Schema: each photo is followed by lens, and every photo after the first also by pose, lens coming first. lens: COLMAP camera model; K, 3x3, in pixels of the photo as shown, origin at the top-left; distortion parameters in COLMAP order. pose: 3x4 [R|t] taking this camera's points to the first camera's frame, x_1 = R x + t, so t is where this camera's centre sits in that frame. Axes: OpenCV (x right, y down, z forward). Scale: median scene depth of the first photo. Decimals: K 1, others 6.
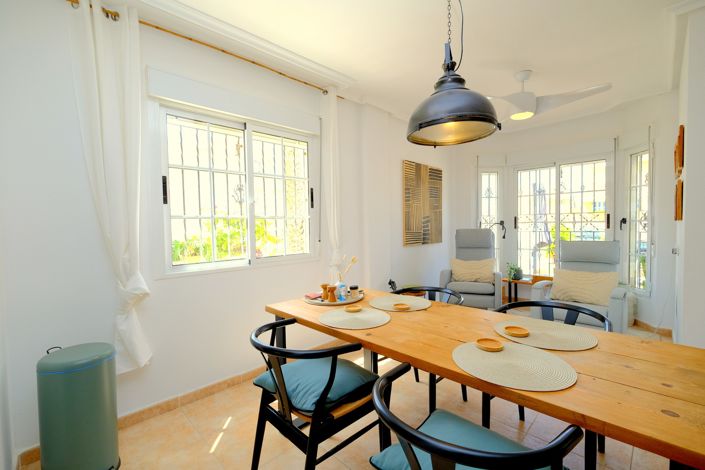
lens RADIAL K [[301.9, 0, 352.5], [0, 301.9, 235.0], [0, 0, 1]] dist [0.000592, 0.000182]
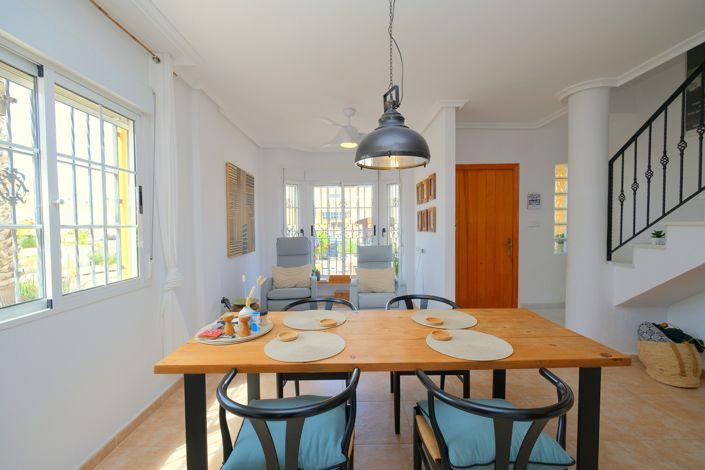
lens RADIAL K [[301.9, 0, 352.5], [0, 301.9, 235.0], [0, 0, 1]] dist [0.000592, 0.000182]
pose [[0.707739, -0.009019, 0.706416, -0.237559], [0.019486, 0.999787, -0.006759, -0.020675], [-0.706205, 0.018549, 0.707764, 0.117110]]
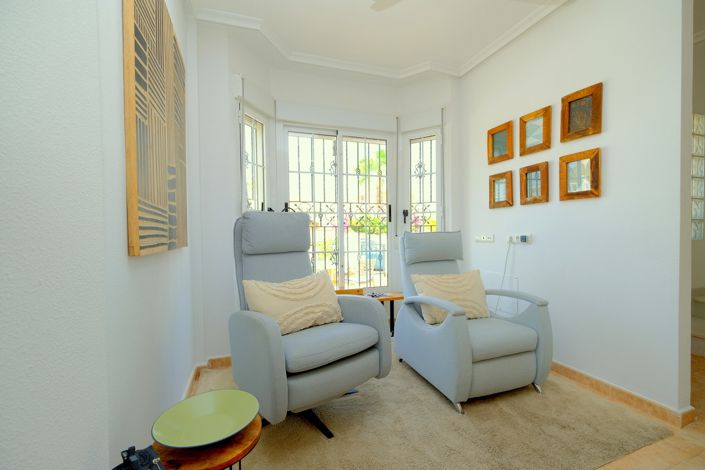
lens RADIAL K [[315.0, 0, 352.5], [0, 315.0, 235.0], [0, 0, 1]] dist [-0.001849, -0.000084]
pose [[0.427622, 0.010536, 0.903896, 0.006395], [0.028329, 0.999285, -0.025050, 0.040355], [-0.903514, 0.036318, 0.427018, 0.859449]]
